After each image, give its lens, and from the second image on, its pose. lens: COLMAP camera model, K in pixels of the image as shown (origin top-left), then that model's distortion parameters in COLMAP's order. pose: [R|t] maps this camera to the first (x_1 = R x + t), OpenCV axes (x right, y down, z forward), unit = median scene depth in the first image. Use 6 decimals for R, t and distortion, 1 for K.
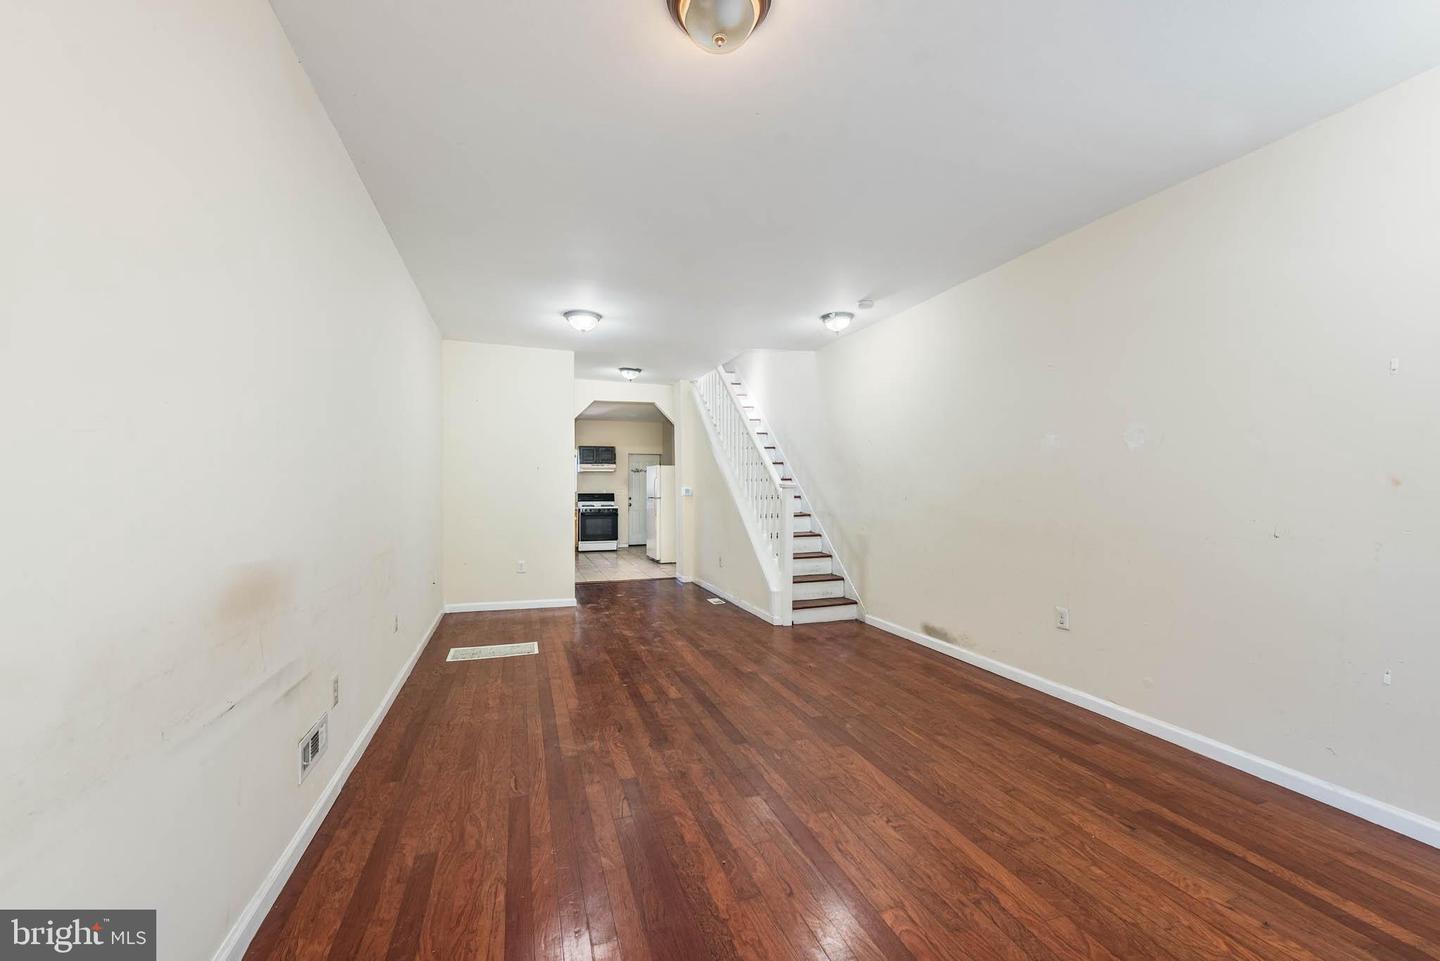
lens RADIAL K [[582.4, 0, 717.6], [0, 582.4, 483.4], [0, 0, 1]] dist [0.000945, 0.000017]
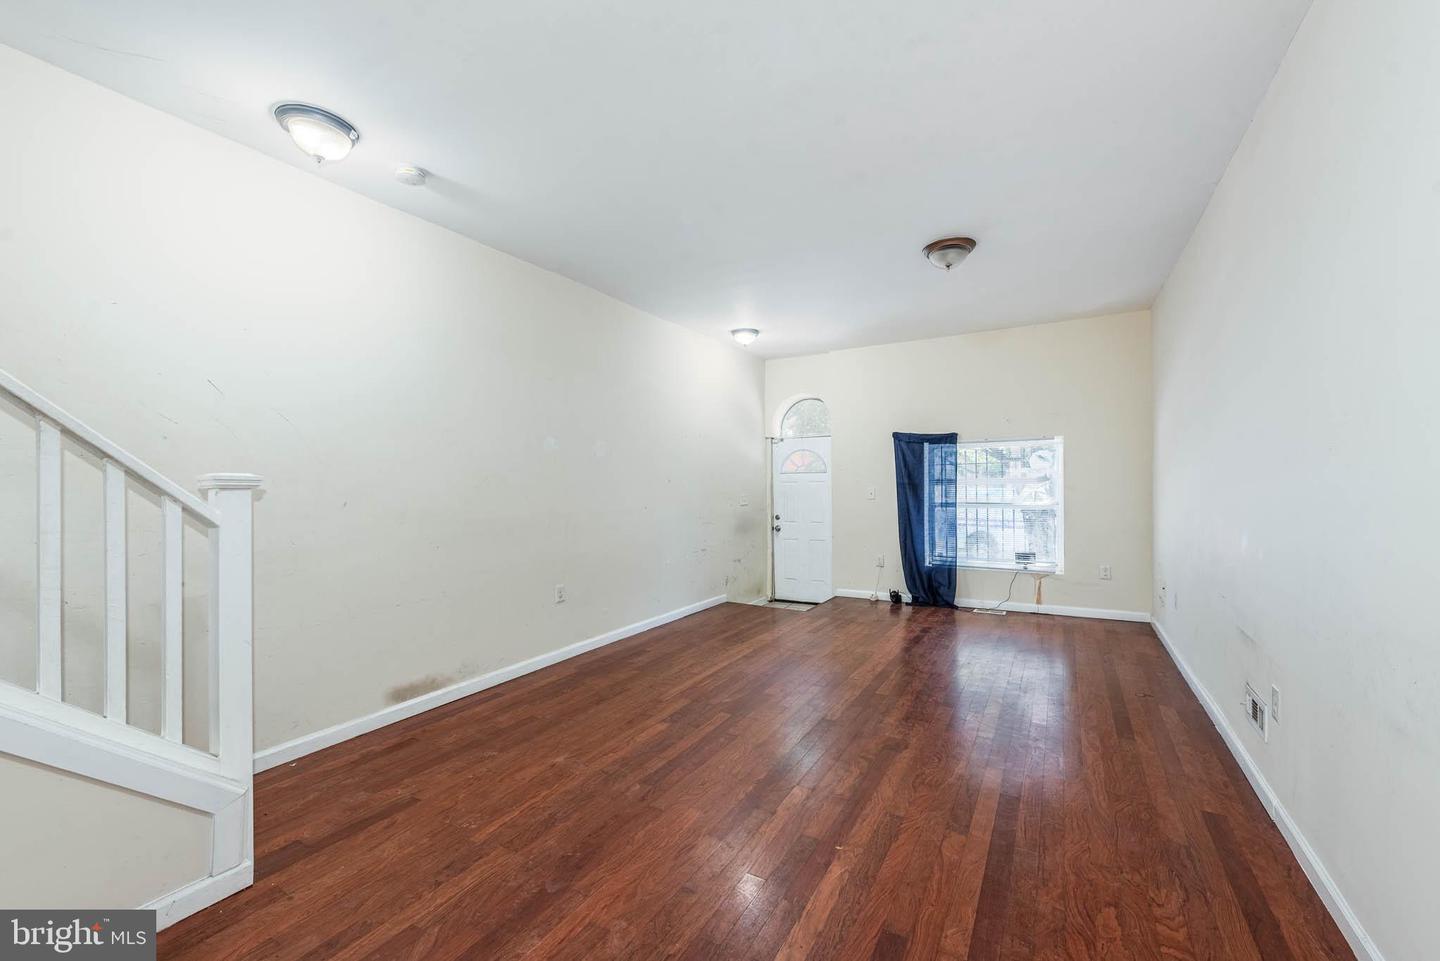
lens RADIAL K [[582.4, 0, 723.0], [0, 582.4, 479.5], [0, 0, 1]] dist [0.000945, 0.000017]
pose [[-0.658145, 0.009160, 0.752836, -0.522725], [0.003875, 0.999954, -0.008780, 0.009068], [-0.752881, -0.002861, -0.658150, 1.506751]]
